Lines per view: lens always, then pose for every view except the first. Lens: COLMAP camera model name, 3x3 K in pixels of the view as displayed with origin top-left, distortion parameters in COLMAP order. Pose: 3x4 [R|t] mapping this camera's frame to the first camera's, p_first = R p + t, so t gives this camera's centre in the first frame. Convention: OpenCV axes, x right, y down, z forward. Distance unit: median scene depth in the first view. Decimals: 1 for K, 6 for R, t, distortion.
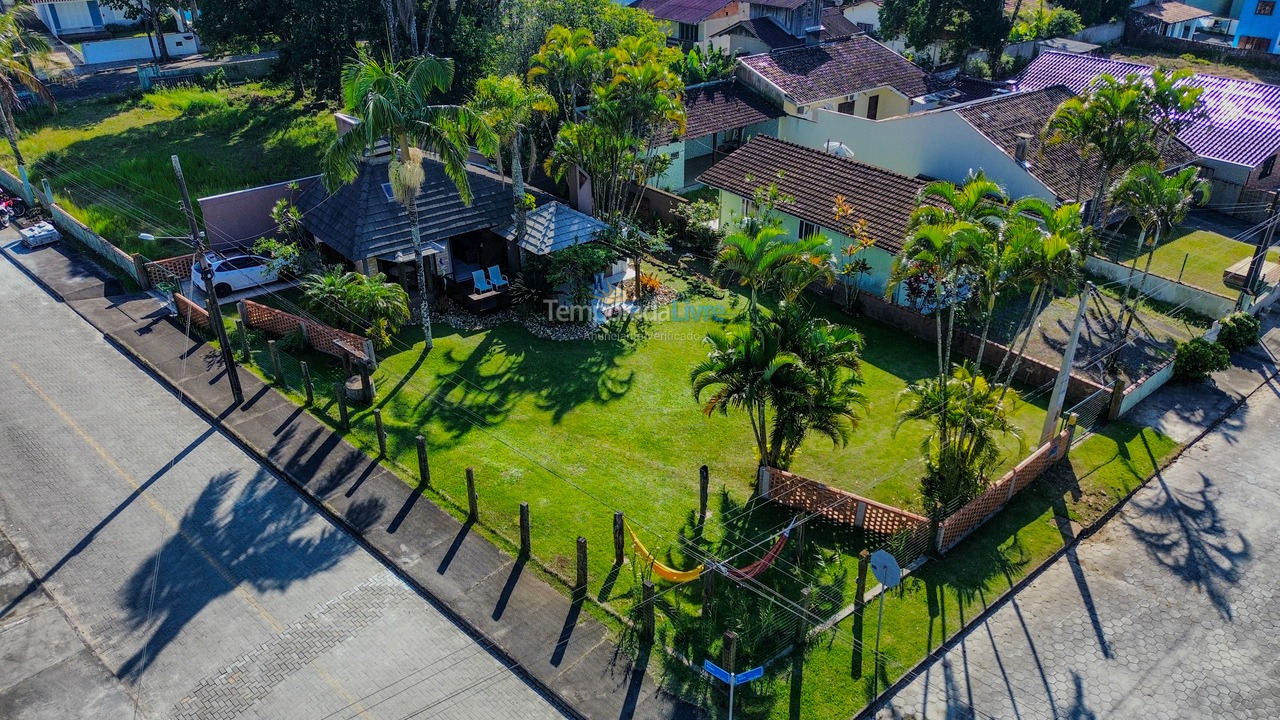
lens RADIAL K [[944.5, 0, 624.2], [0, 944.5, 356.9], [0, 0, 1]] dist [0.069402, -0.073164]
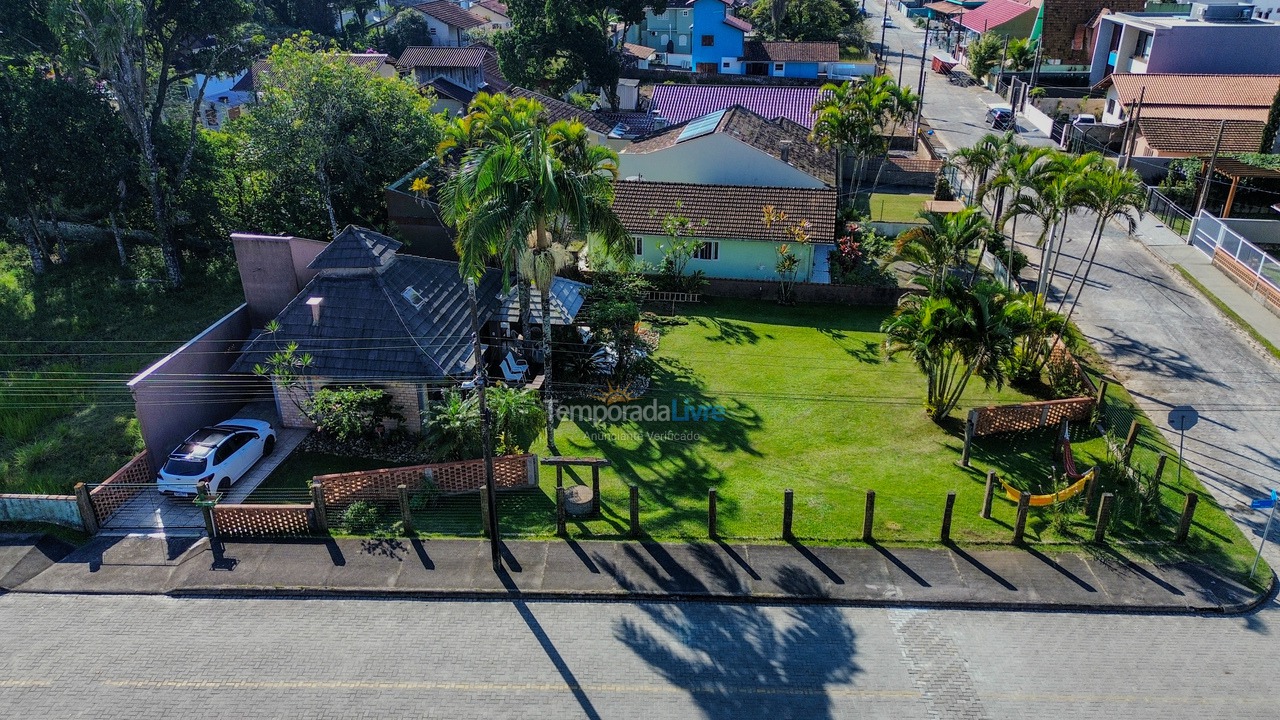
lens RADIAL K [[925.9, 0, 645.6], [0, 925.9, 335.5], [0, 0, 1]] dist [0.087715, -0.106473]
pose [[0.725634, -0.268379, 0.633583, -0.870470], [0.319726, 0.946867, 0.034905, -0.146257], [-0.609287, 0.177245, 0.772887, 0.304556]]
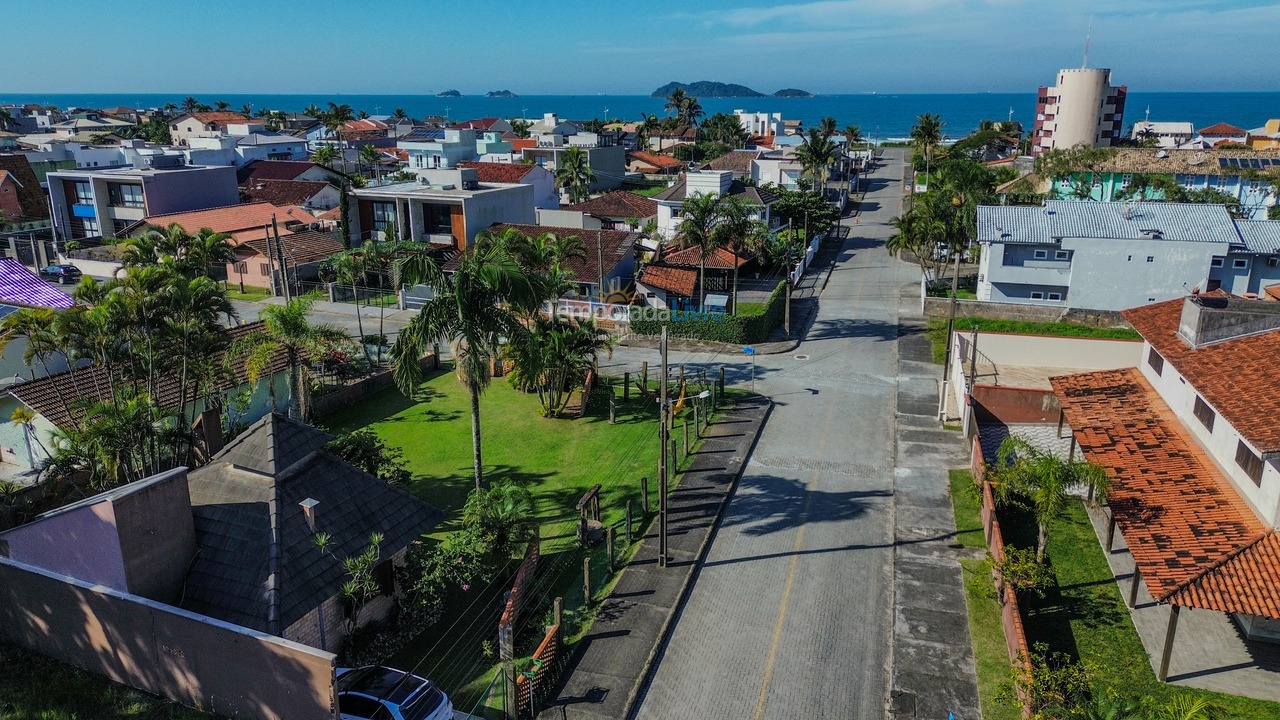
lens RADIAL K [[905.6, 0, 640.0], [0, 905.6, 360.0], [0, 0, 1]] dist [0.022408, -0.002838]
pose [[-0.468670, -0.235342, 0.851447, -1.325578], [0.423807, 0.785787, 0.450473, -0.652809], [-0.775072, 0.571972, -0.268535, 1.311952]]
